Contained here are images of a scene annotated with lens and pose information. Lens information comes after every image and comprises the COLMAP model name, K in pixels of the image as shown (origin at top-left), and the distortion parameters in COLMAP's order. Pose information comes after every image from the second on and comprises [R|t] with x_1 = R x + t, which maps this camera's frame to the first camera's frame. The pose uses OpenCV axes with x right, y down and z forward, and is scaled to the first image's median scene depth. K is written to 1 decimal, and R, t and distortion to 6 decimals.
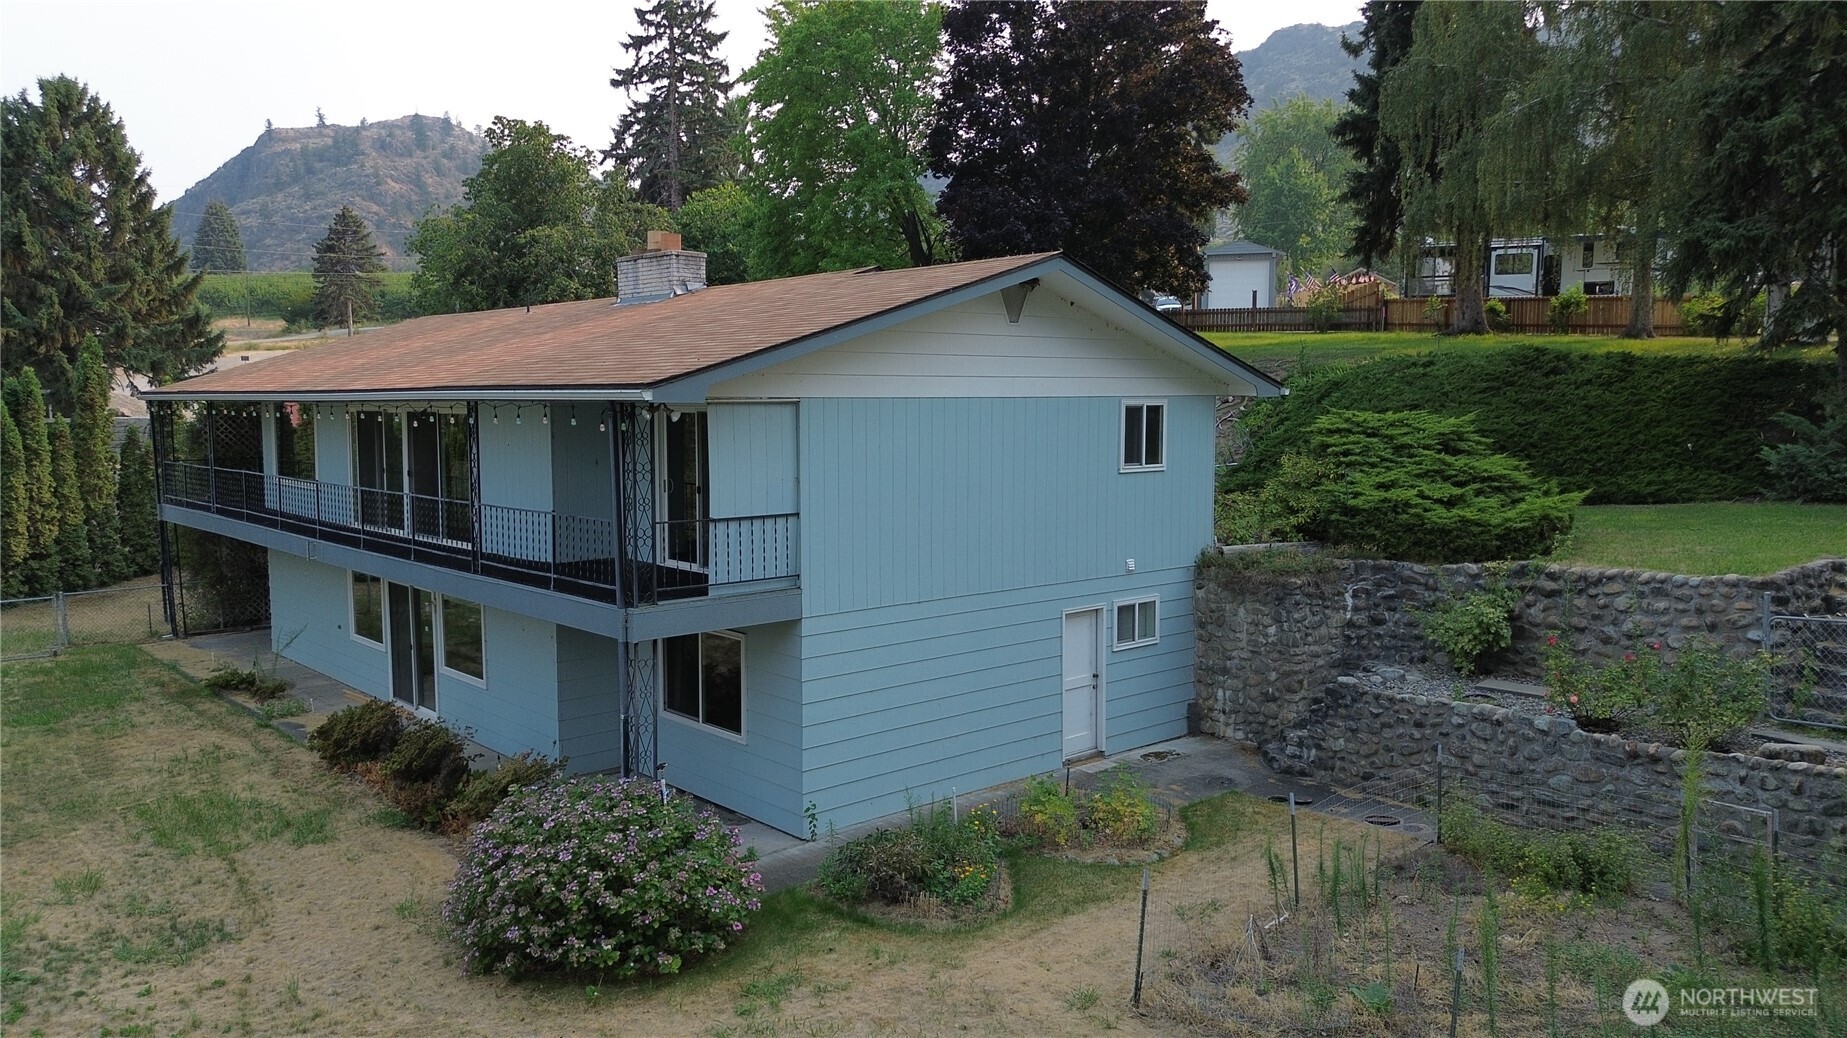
lens RADIAL K [[1309.9, 0, 918.8], [0, 1309.9, 520.0], [0, 0, 1]] dist [0.072380, -0.070806]
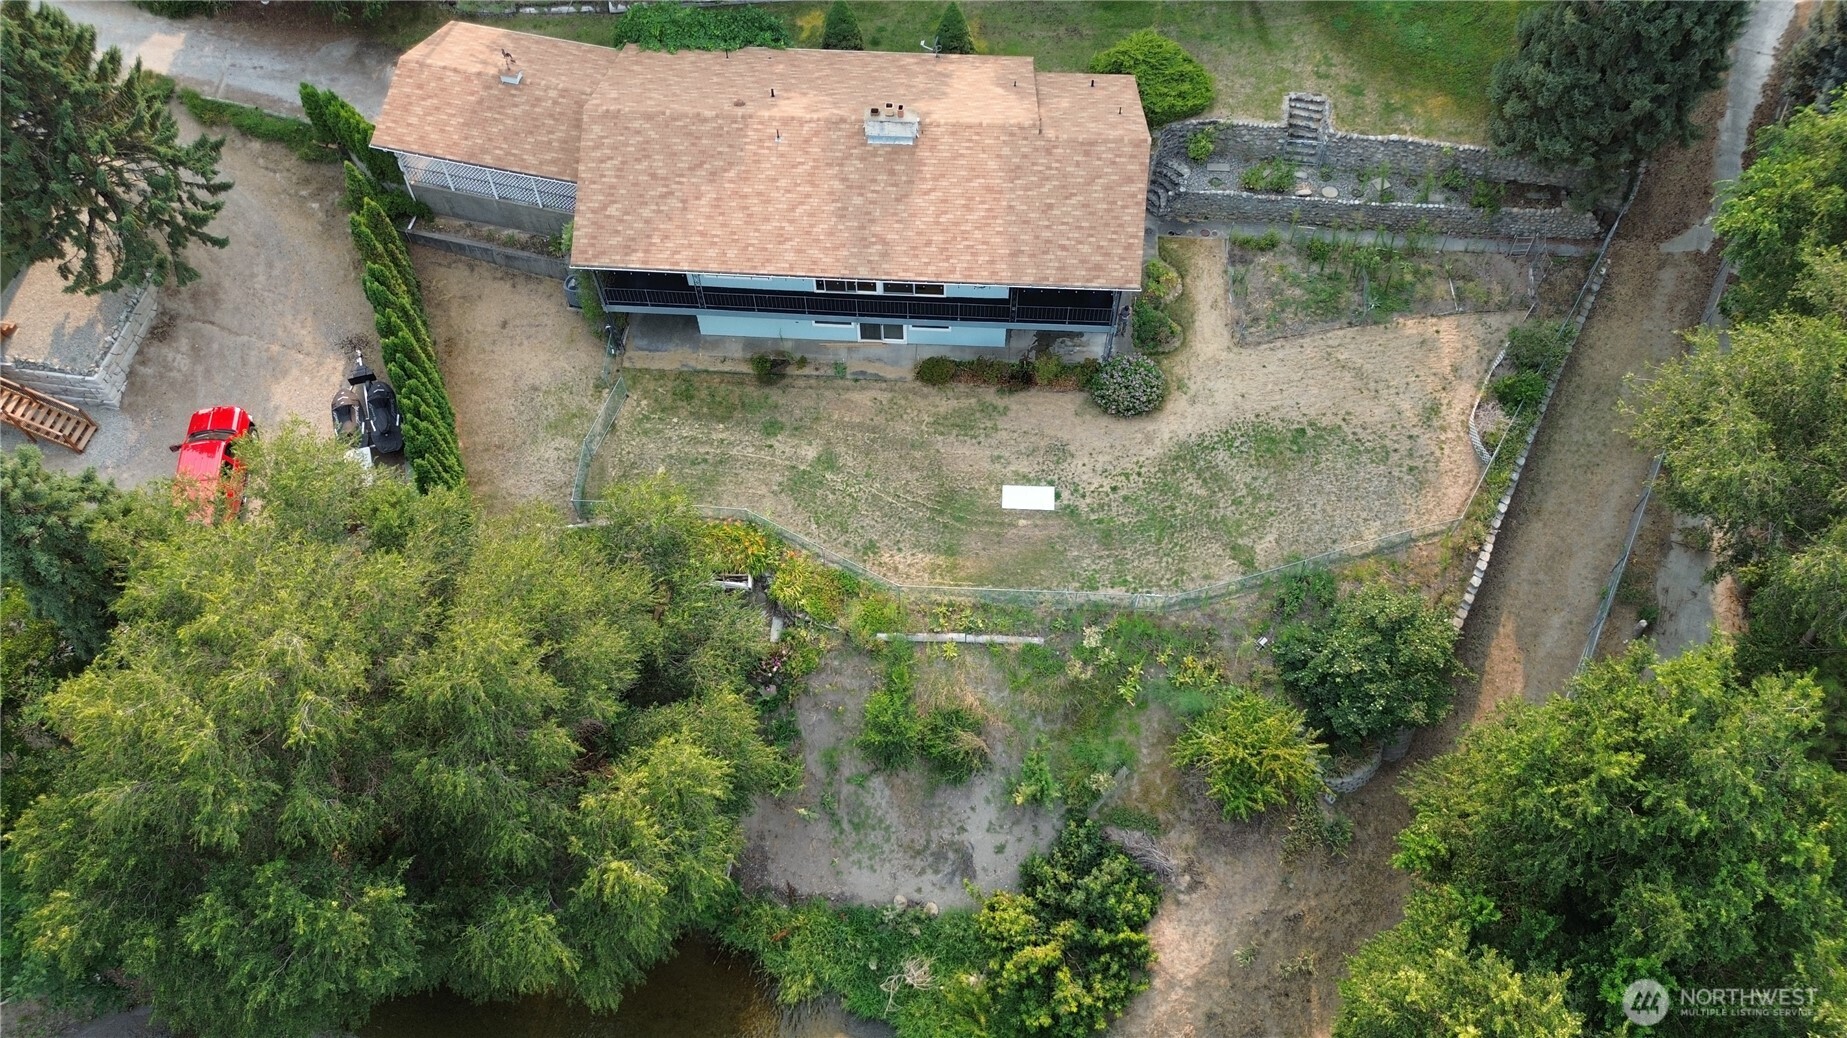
lens RADIAL K [[1309.9, 0, 920.4], [0, 1309.9, 523.8], [0, 0, 1]] dist [0.072380, -0.070806]
pose [[0.712497, -0.601608, 0.361133, -1.804361], [0.075542, 0.577449, 0.812925, -2.099011], [-0.697597, -0.551925, 0.456877, -0.471439]]
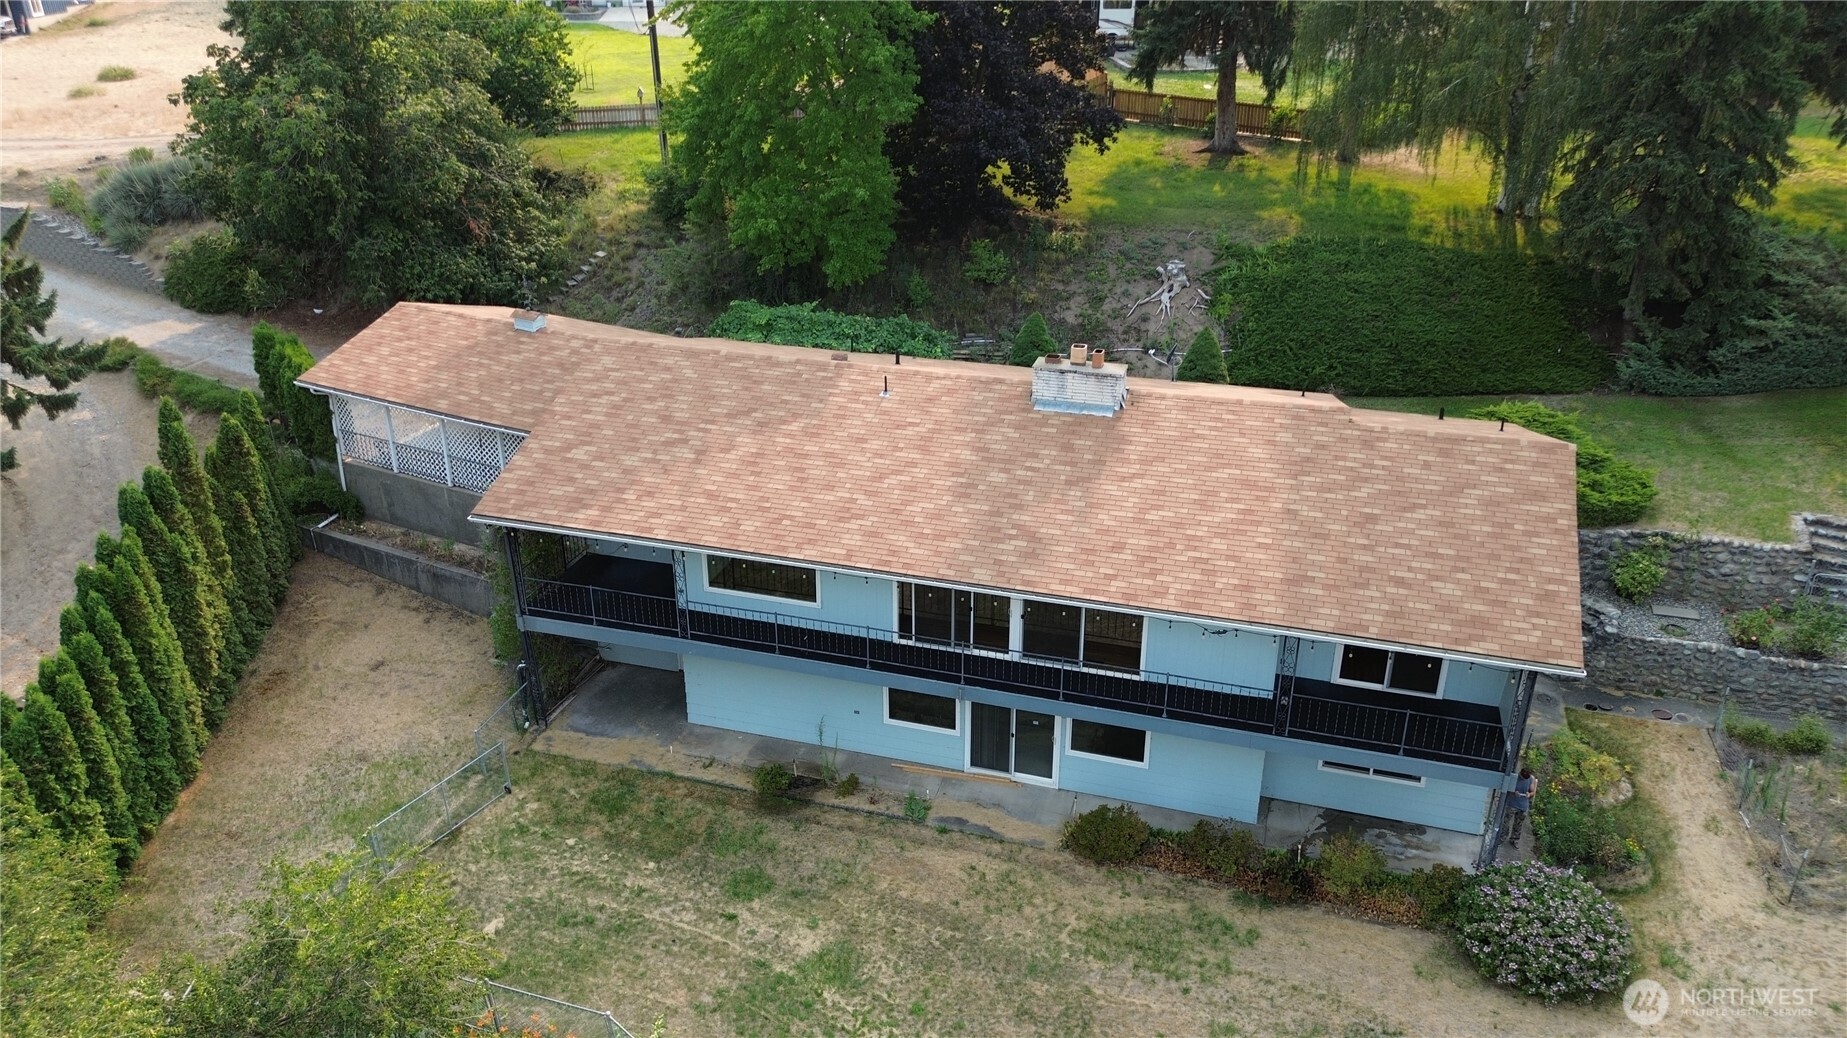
lens RADIAL K [[1309.9, 0, 918.9], [0, 1309.9, 517.5], [0, 0, 1]] dist [0.072380, -0.070806]
pose [[0.855977, -0.222182, 0.466839, -1.257296], [0.050199, 0.934402, 0.352666, -0.689895], [-0.514571, -0.278439, 0.810980, 0.098832]]
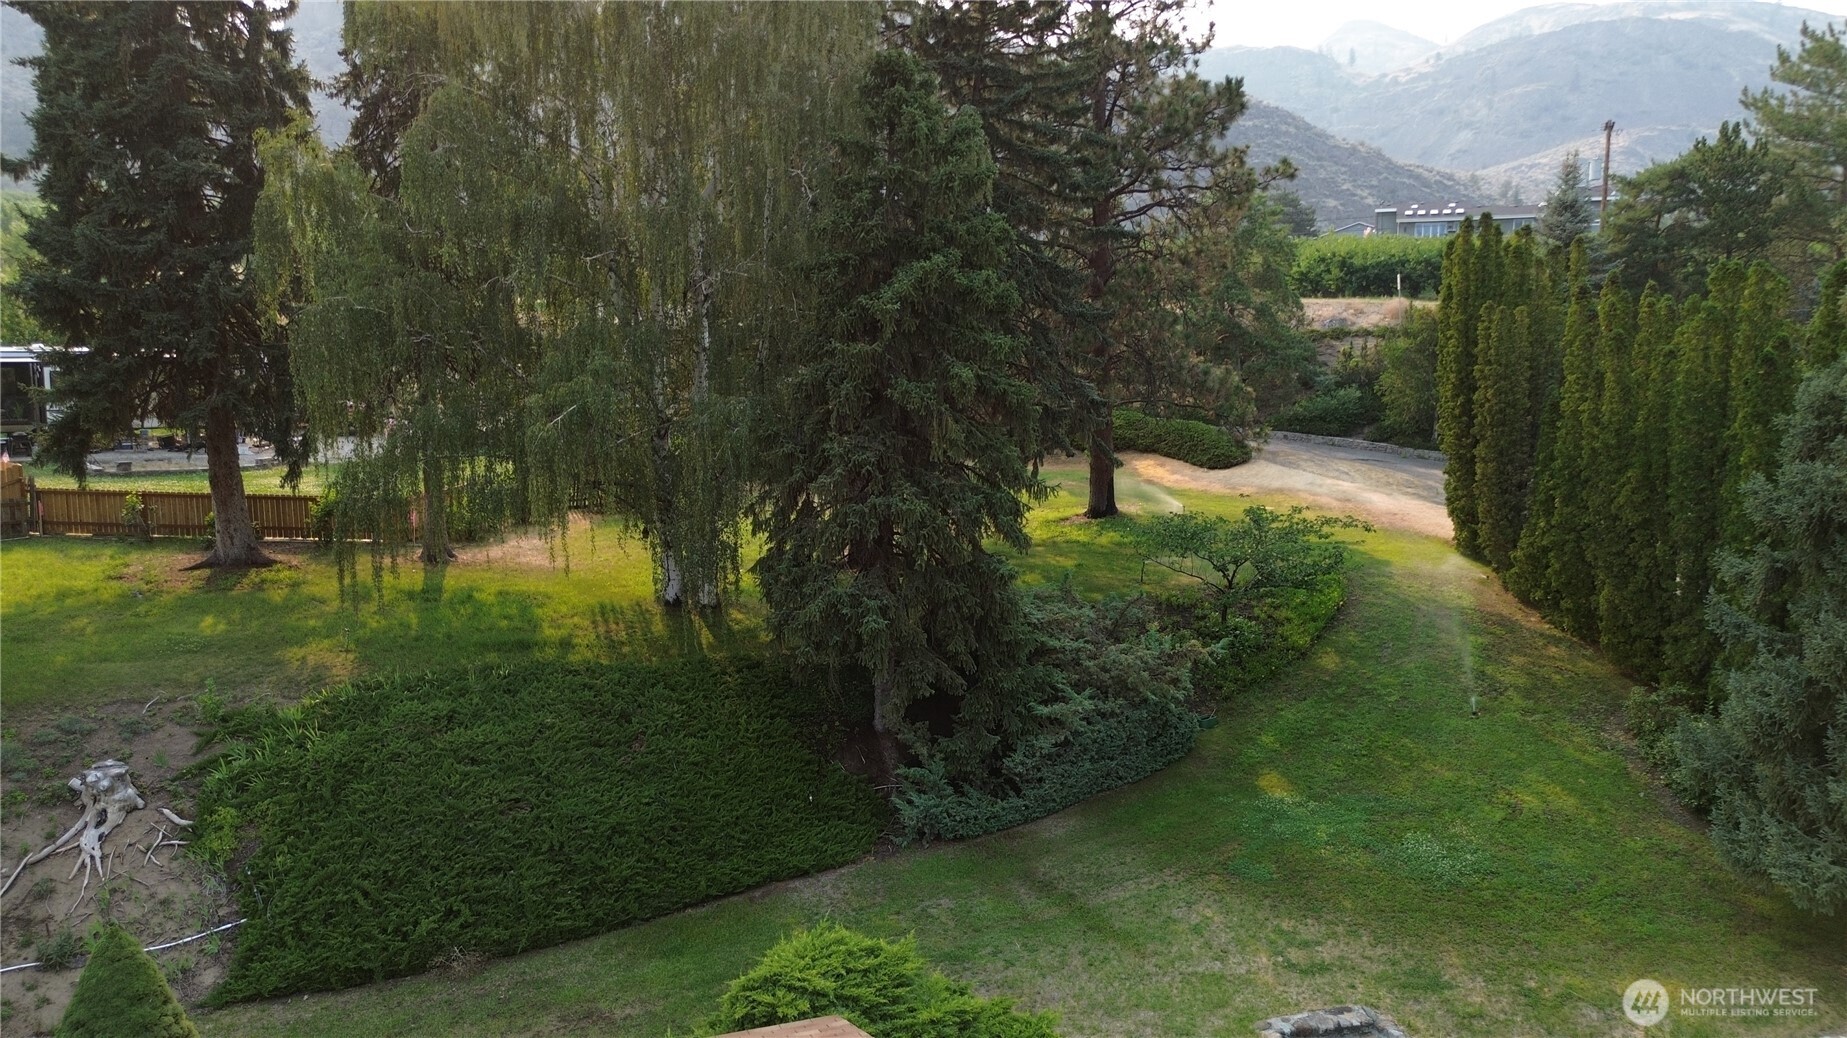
lens RADIAL K [[1309.9, 0, 921.0], [0, 1309.9, 514.0], [0, 0, 1]] dist [0.072380, -0.070806]
pose [[0.381032, -0.113594, 0.917557, -0.392015], [0.088607, 0.992342, 0.086057, -0.512052], [-0.920306, 0.048511, 0.388180, 0.801968]]
